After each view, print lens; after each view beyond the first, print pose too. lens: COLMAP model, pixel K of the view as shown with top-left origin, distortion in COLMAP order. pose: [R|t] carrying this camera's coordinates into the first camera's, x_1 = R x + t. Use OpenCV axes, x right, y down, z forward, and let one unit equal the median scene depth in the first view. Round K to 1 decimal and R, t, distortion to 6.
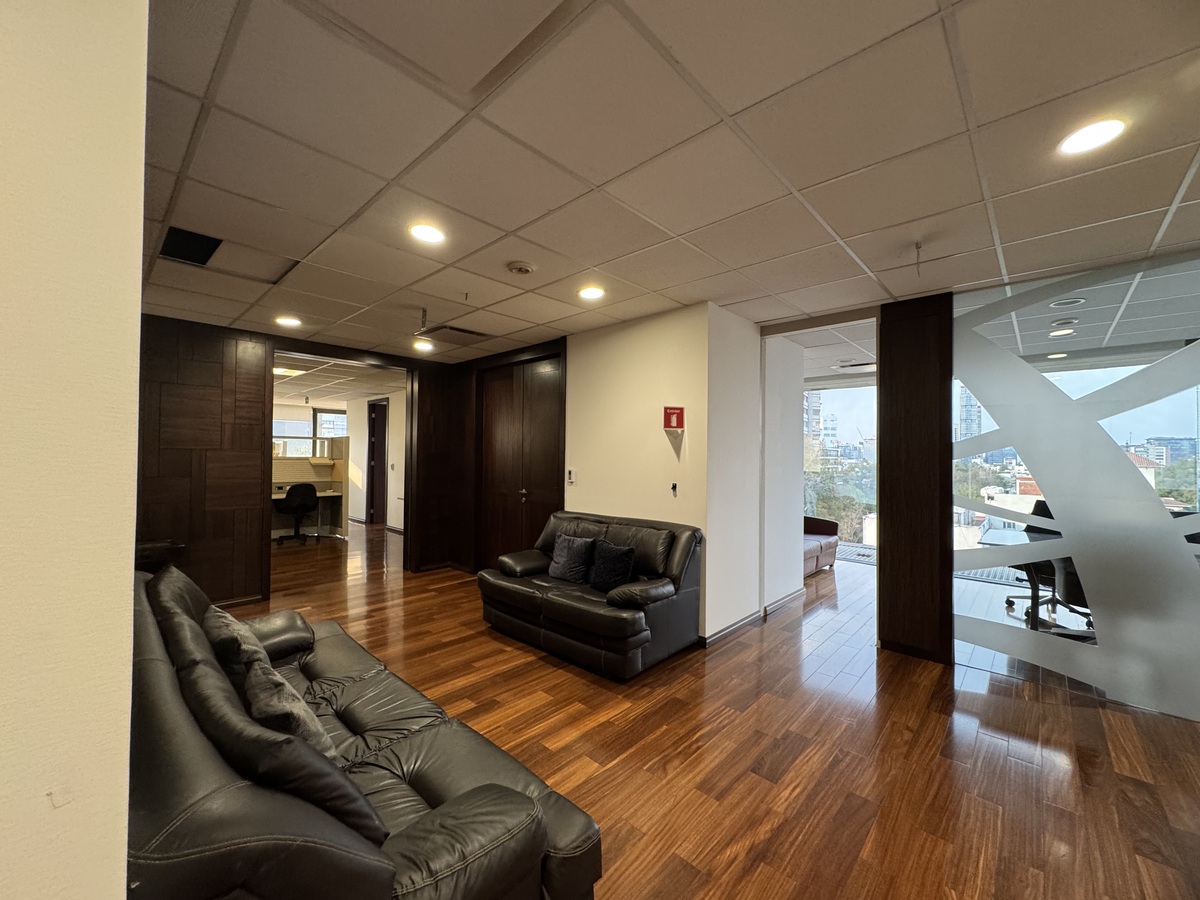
lens RADIAL K [[480.7, 0, 592.9], [0, 480.7, 453.8], [0, 0, 1]] dist [-0.005125, 0.002263]
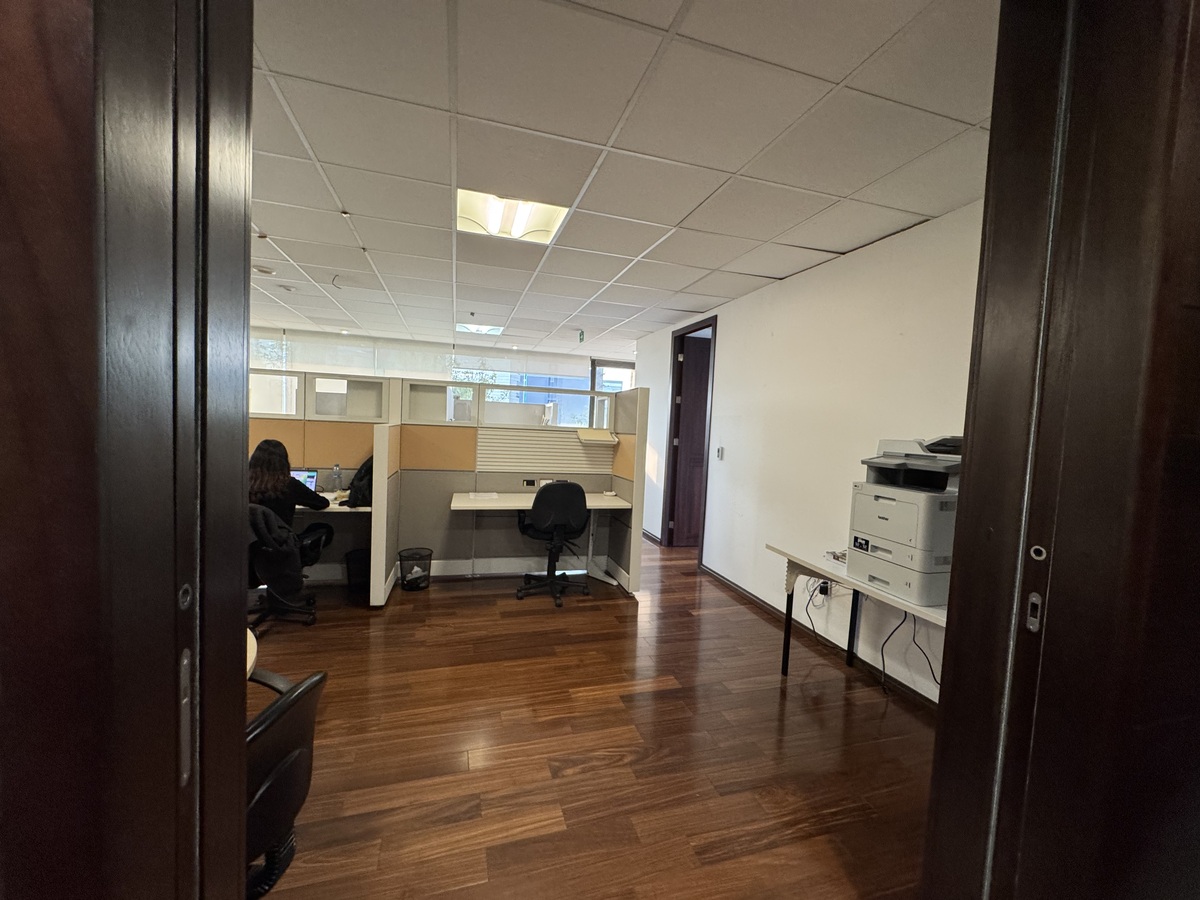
lens RADIAL K [[480.7, 0, 600.3], [0, 480.7, 450.5], [0, 0, 1]] dist [-0.005125, 0.002263]
pose [[0.868219, 0.054919, -0.493133, -0.311152], [-0.033305, 0.998065, 0.052515, 0.003117], [0.495063, -0.029171, 0.868367, 0.559760]]
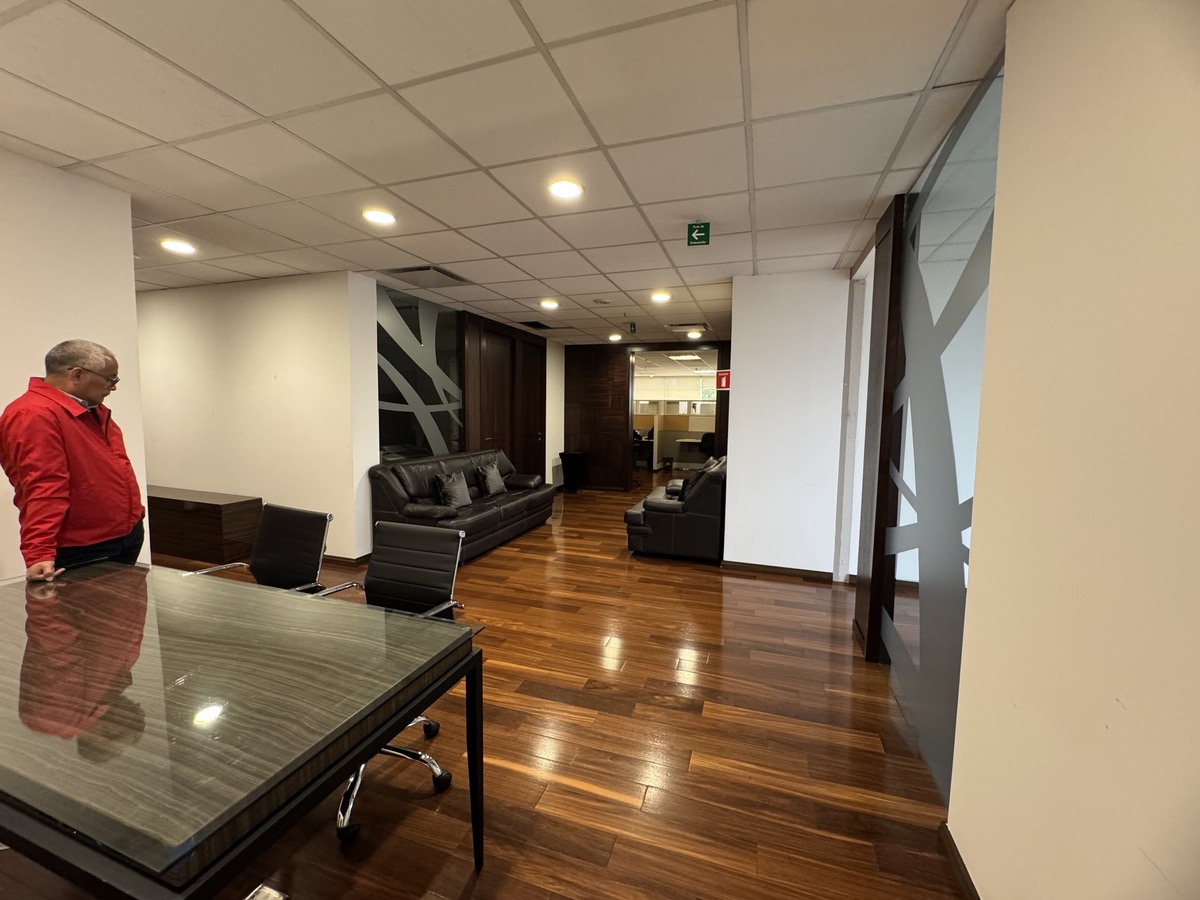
lens RADIAL K [[480.7, 0, 605.7], [0, 480.7, 447.5], [0, 0, 1]] dist [-0.005125, 0.002263]
pose [[0.417352, 0.068313, -0.906173, 0.545439], [-0.011392, 0.997485, 0.069950, 0.006541], [0.908673, -0.018871, 0.417081, 0.101299]]
